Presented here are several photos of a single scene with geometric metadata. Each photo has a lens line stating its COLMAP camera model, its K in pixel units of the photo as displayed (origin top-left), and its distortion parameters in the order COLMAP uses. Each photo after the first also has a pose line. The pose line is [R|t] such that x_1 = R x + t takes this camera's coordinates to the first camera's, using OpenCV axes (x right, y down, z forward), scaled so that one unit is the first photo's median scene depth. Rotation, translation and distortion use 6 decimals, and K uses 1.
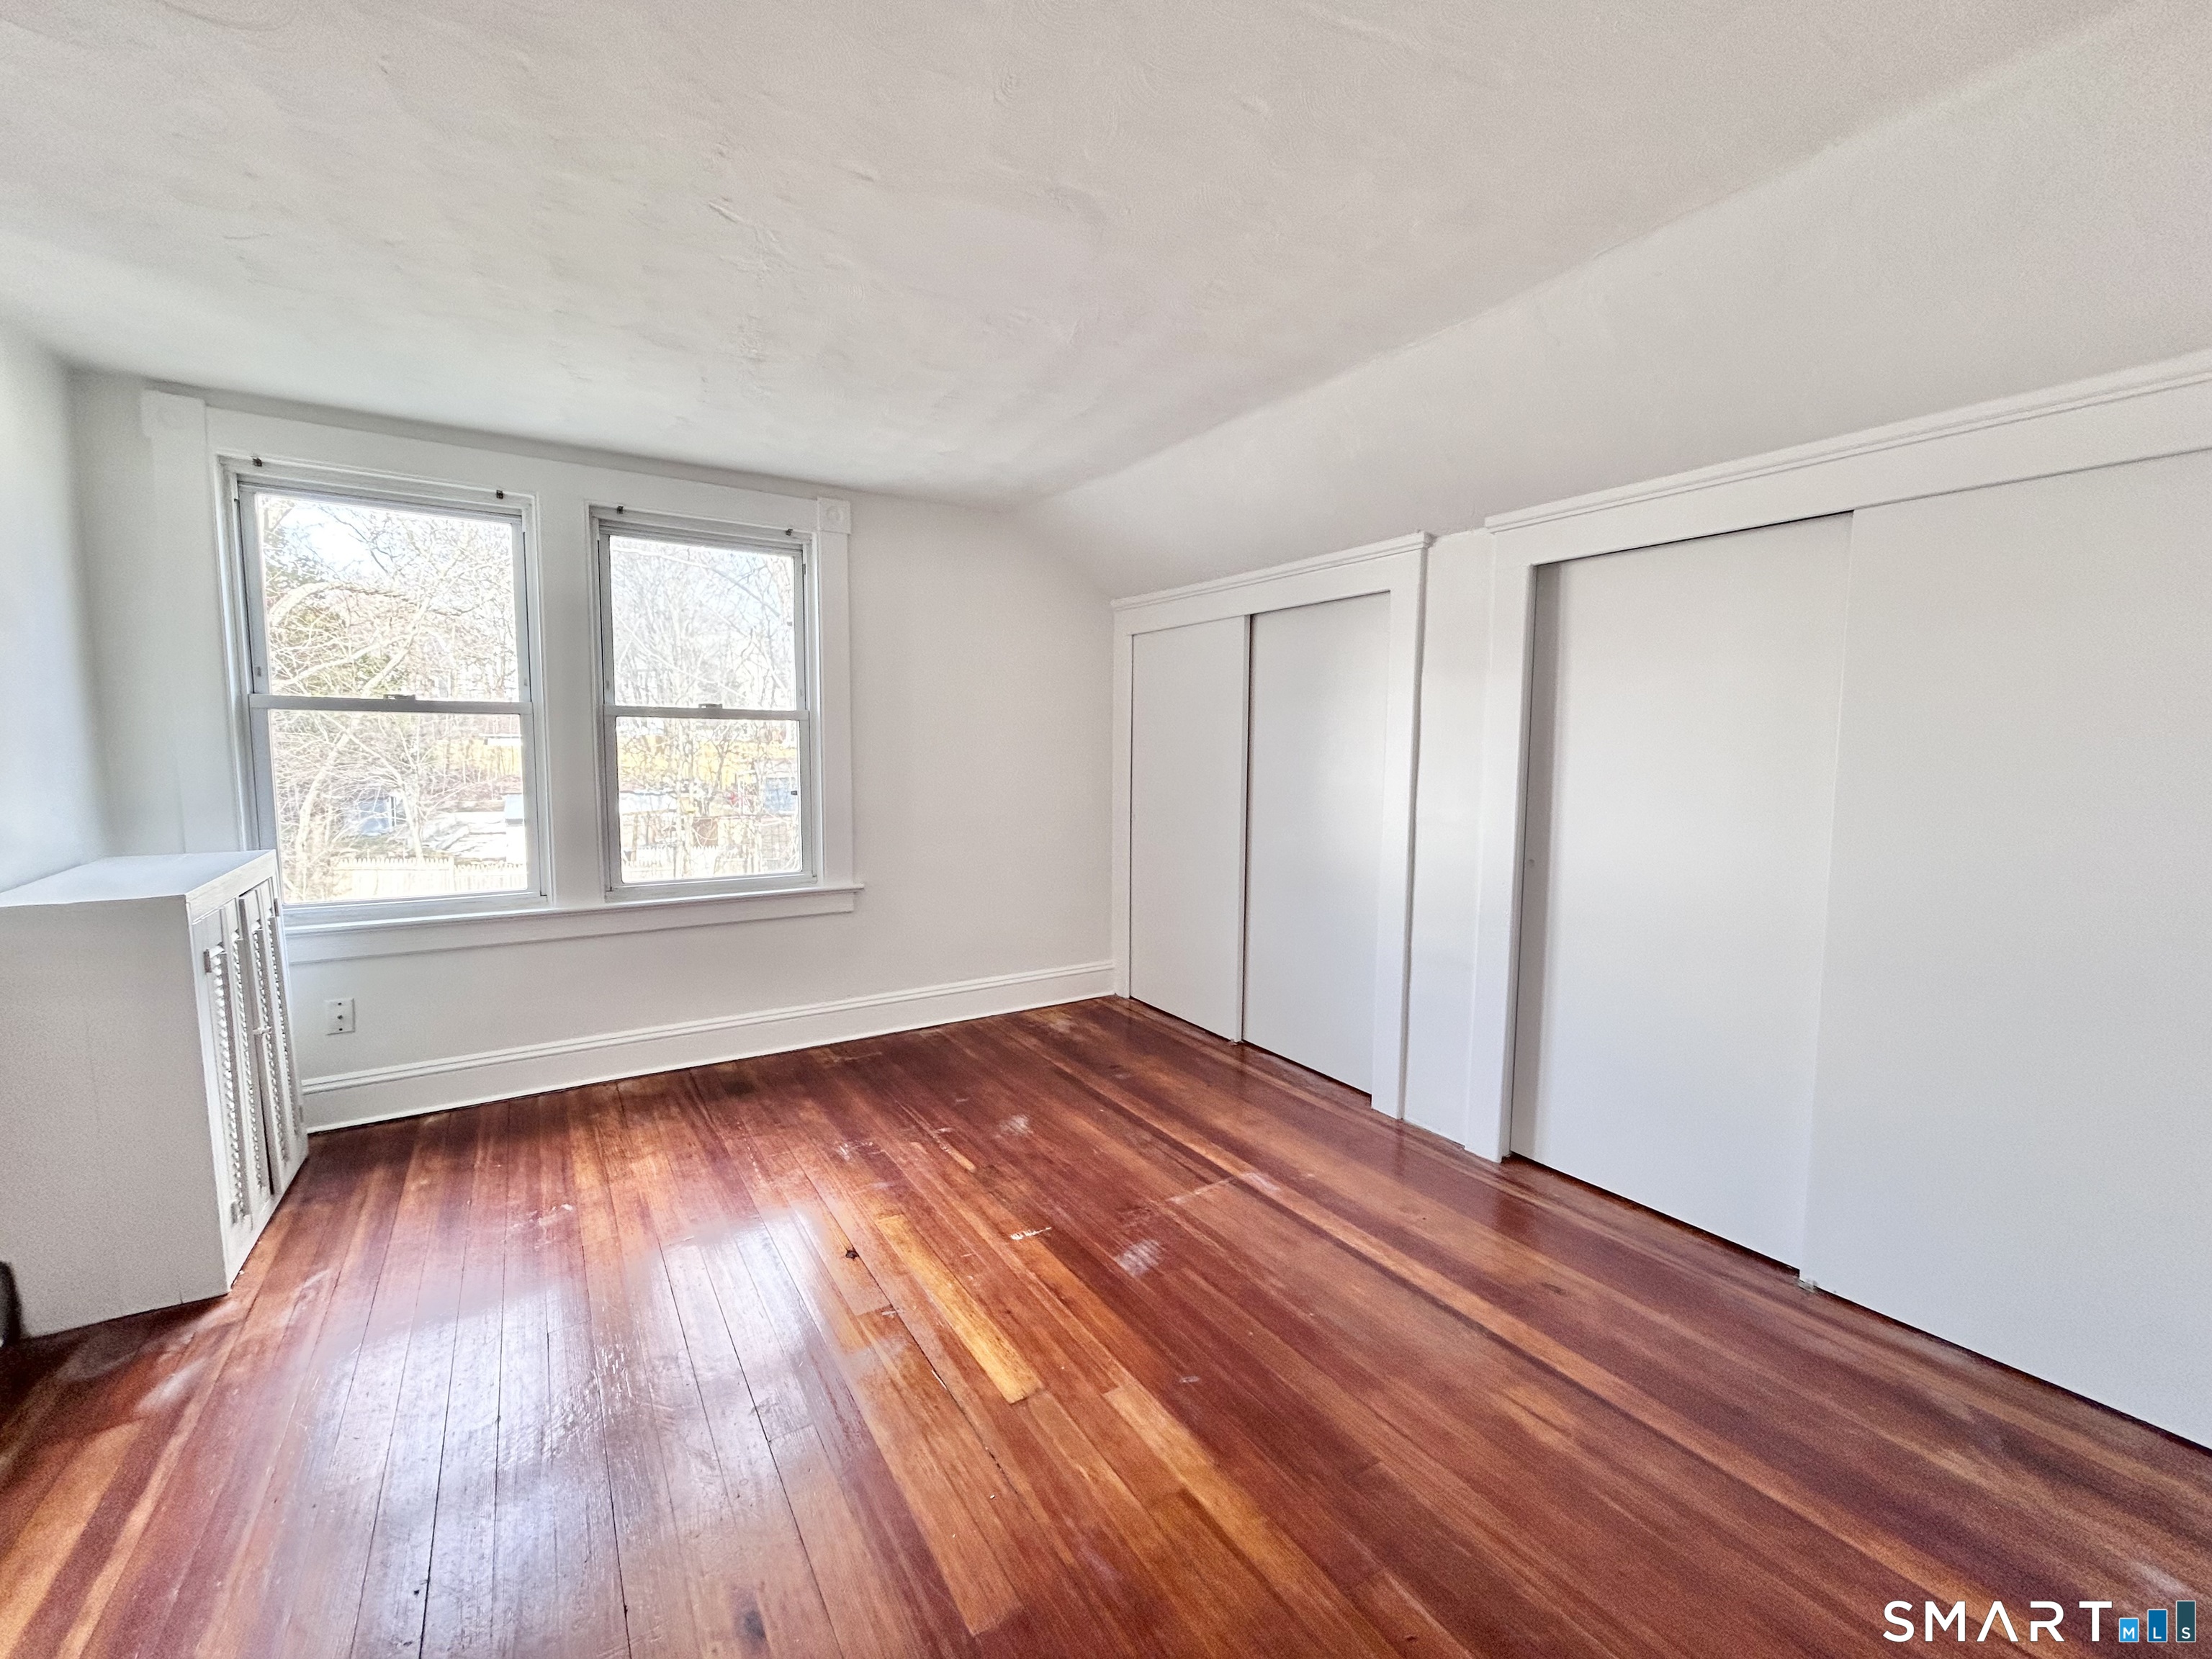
lens RADIAL K [[892.9, 0, 1098.2], [0, 892.9, 826.9], [0, 0, 1]] dist [0.003155, 0.000739]
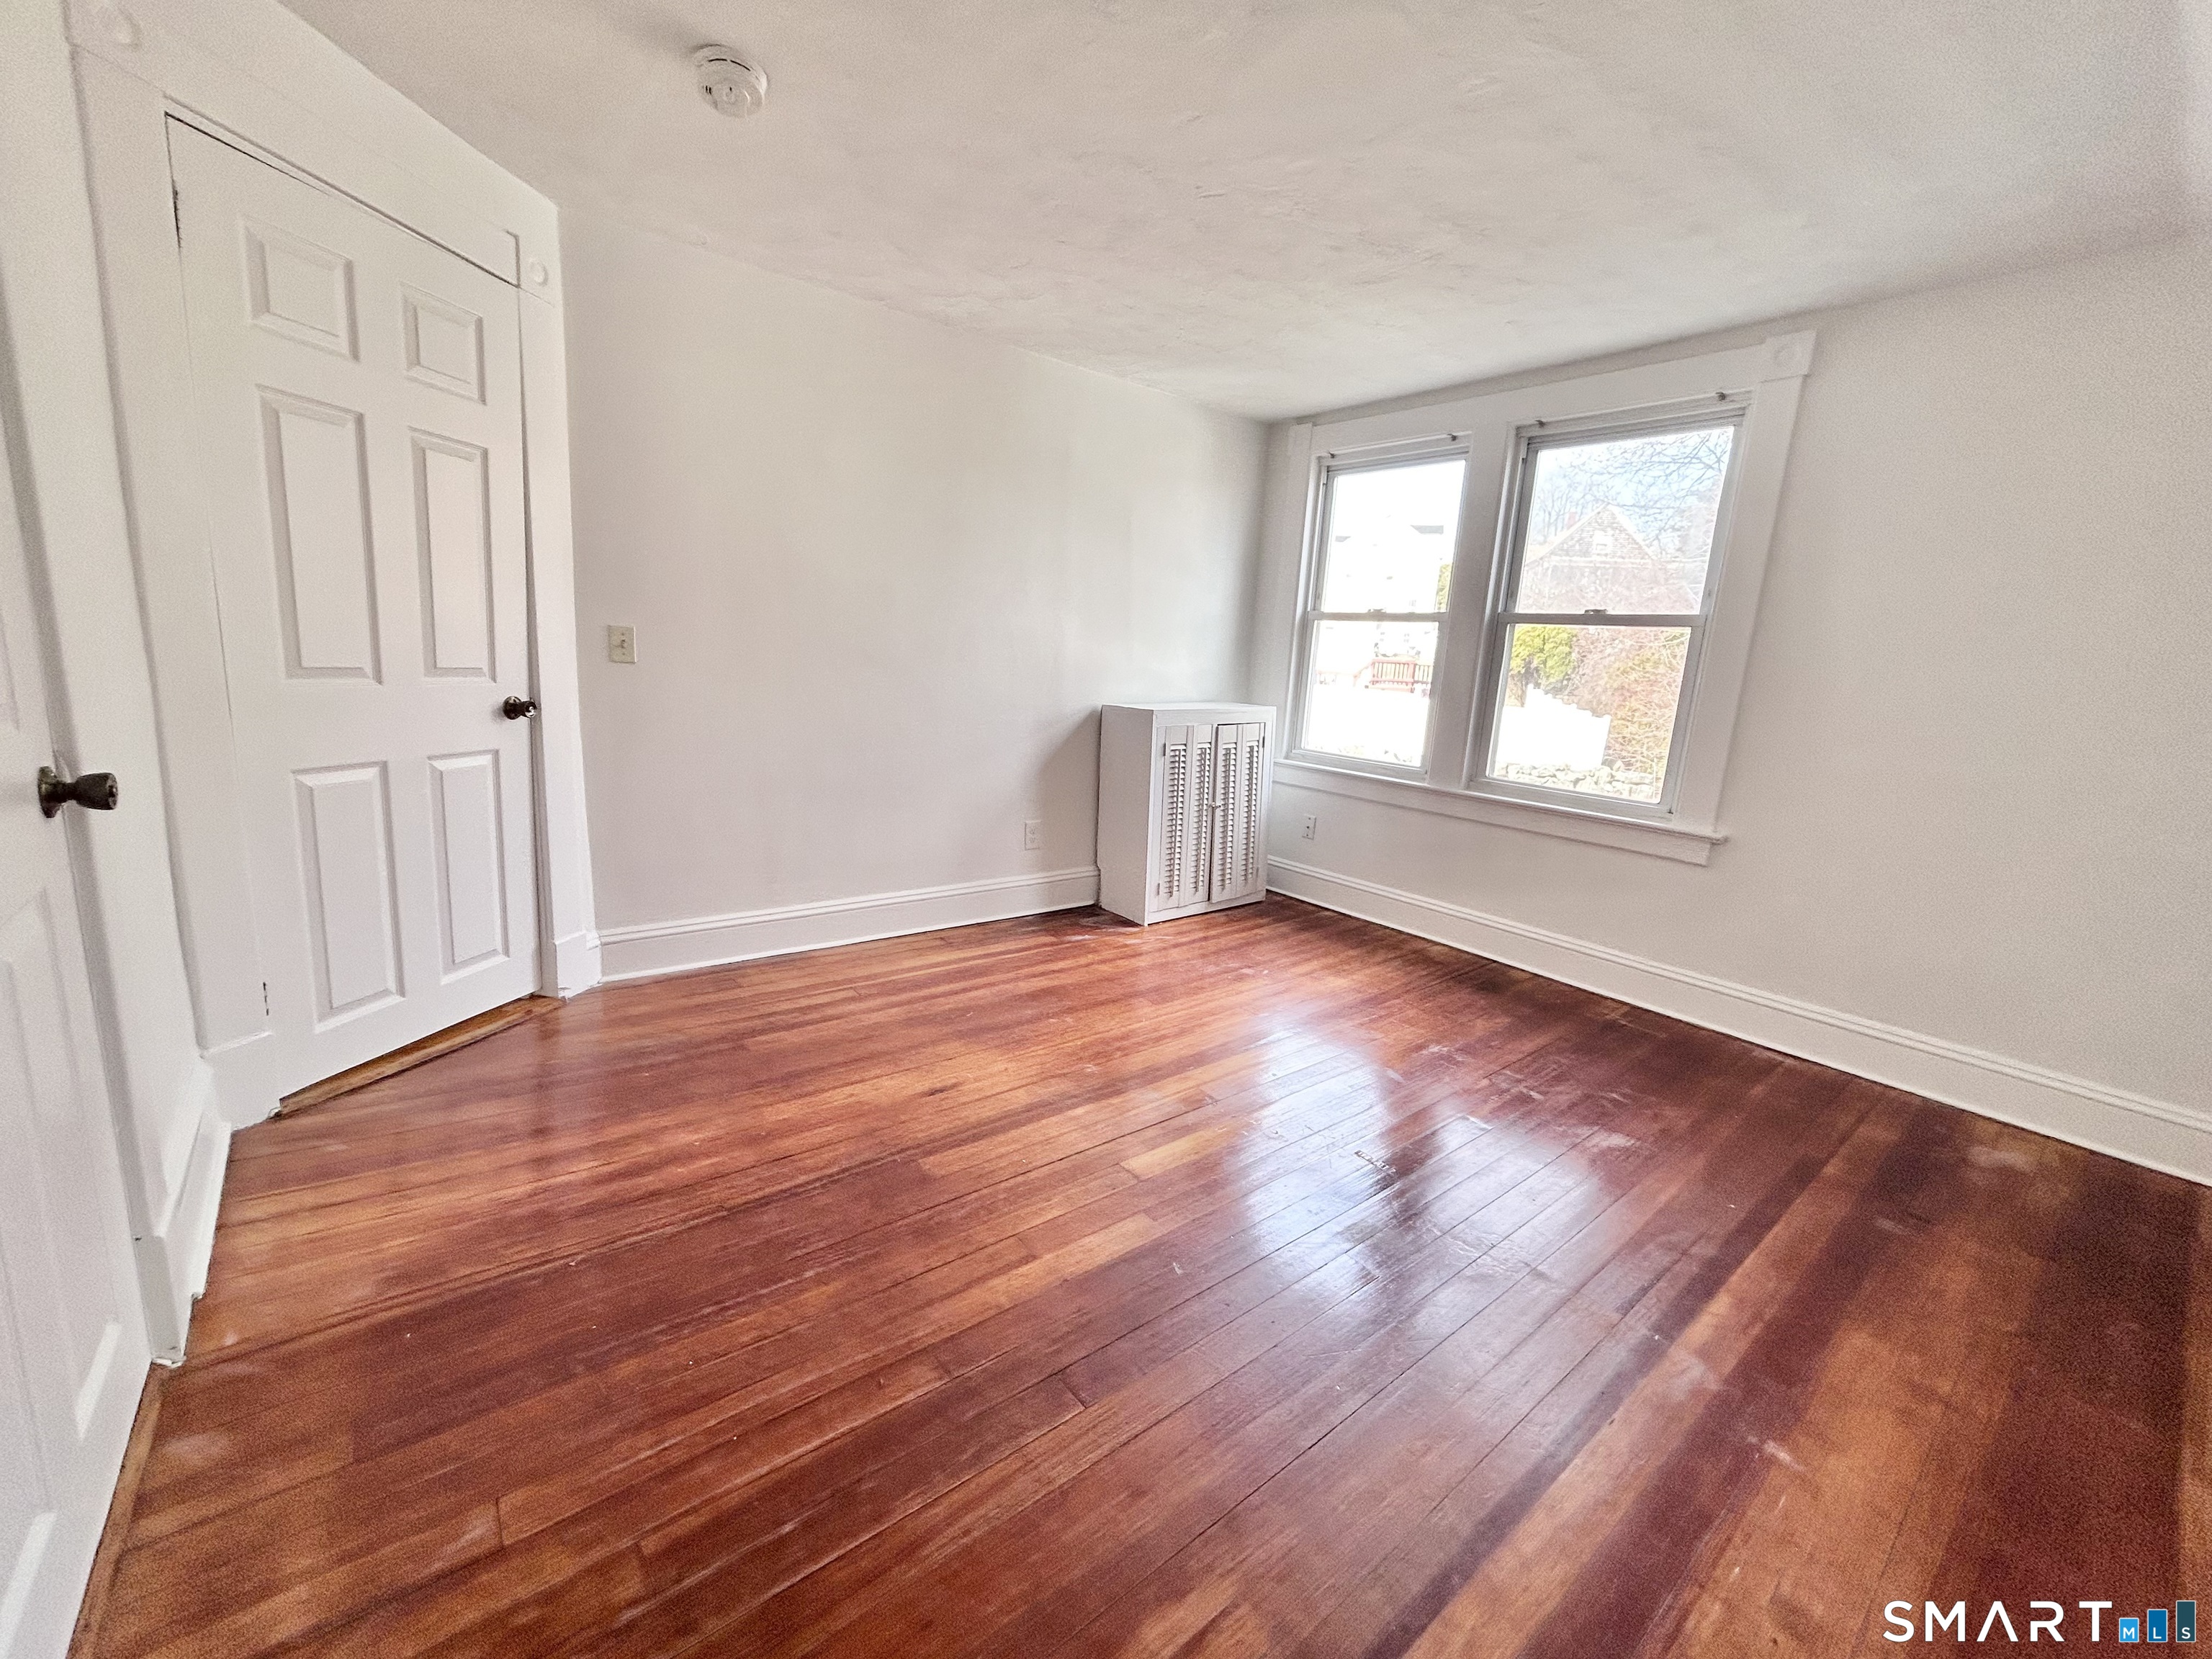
lens RADIAL K [[892.9, 0, 1103.3], [0, 892.9, 825.7], [0, 0, 1]] dist [0.003155, 0.000739]
pose [[0.112156, 0.191087, -0.975145, 0.579686], [-0.153483, 0.972891, 0.172993, 0.003573], [0.981766, 0.130266, 0.138444, 0.451483]]
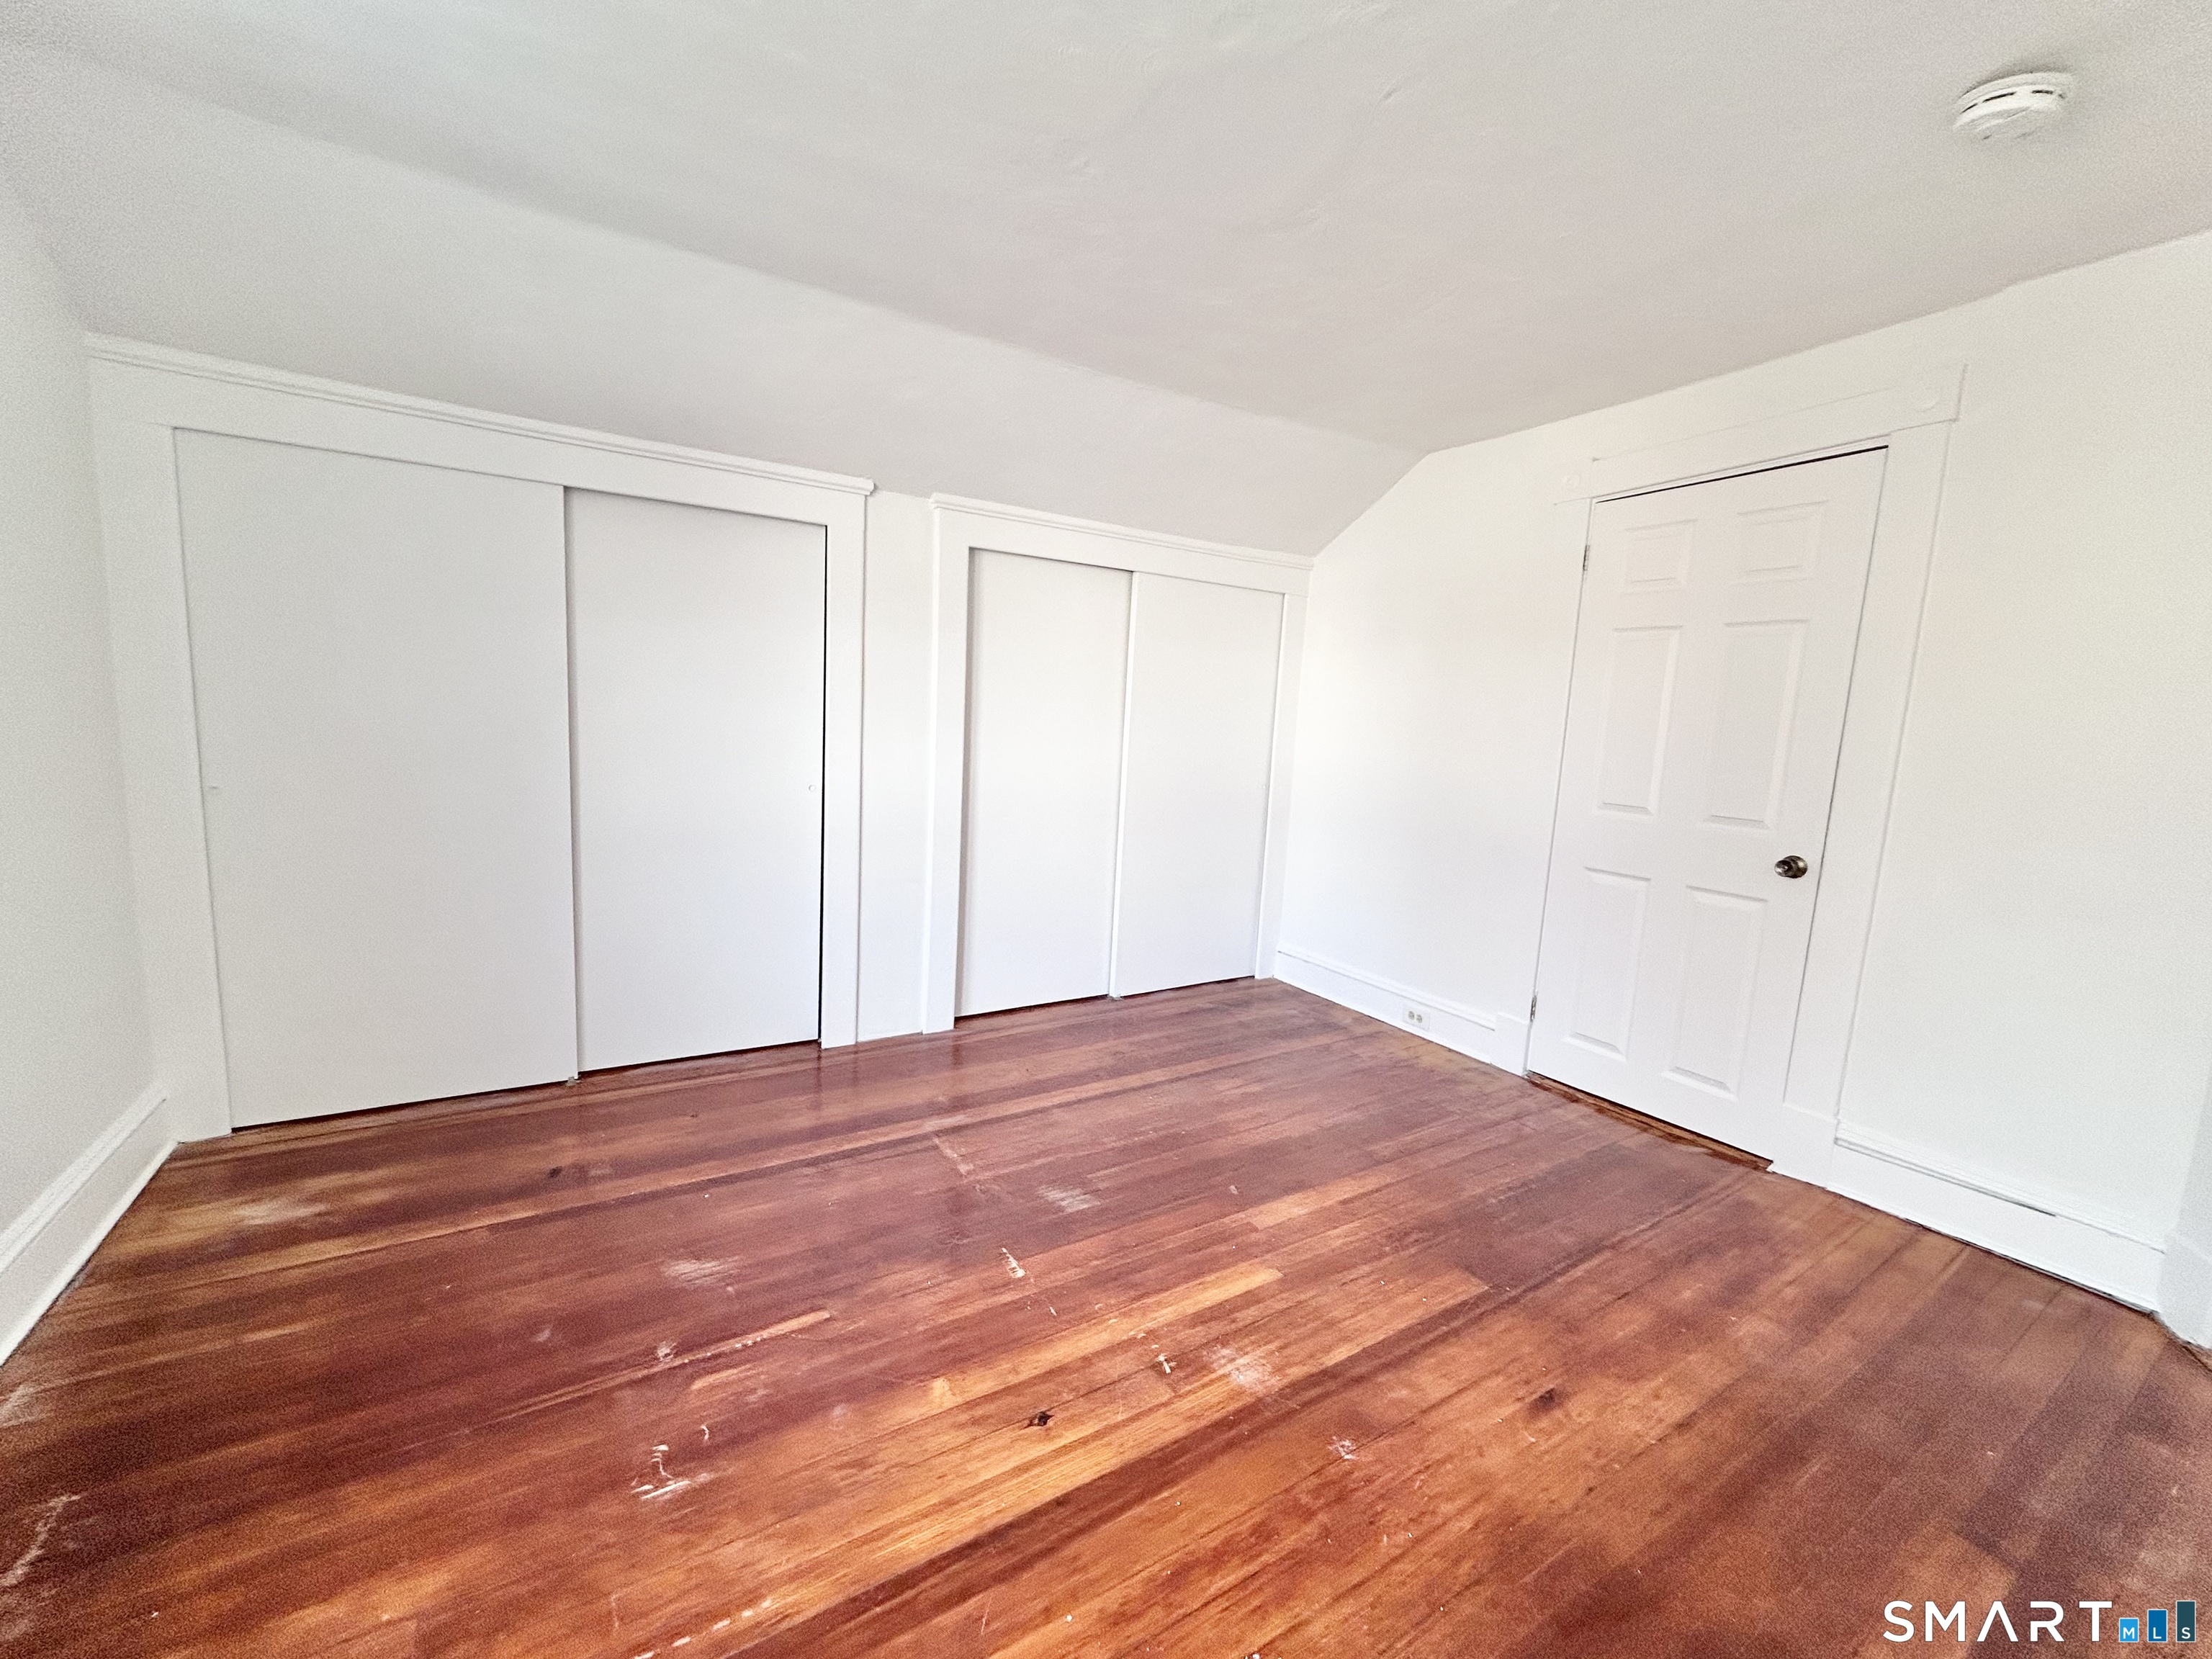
lens RADIAL K [[892.9, 0, 1098.3], [0, 892.9, 830.4], [0, 0, 1]] dist [0.003155, 0.000739]
pose [[0.022535, -0.141100, 0.989739, -0.701536], [0.041772, 0.989259, 0.140080, -0.060784], [-0.998873, 0.038187, 0.028187, 0.708356]]
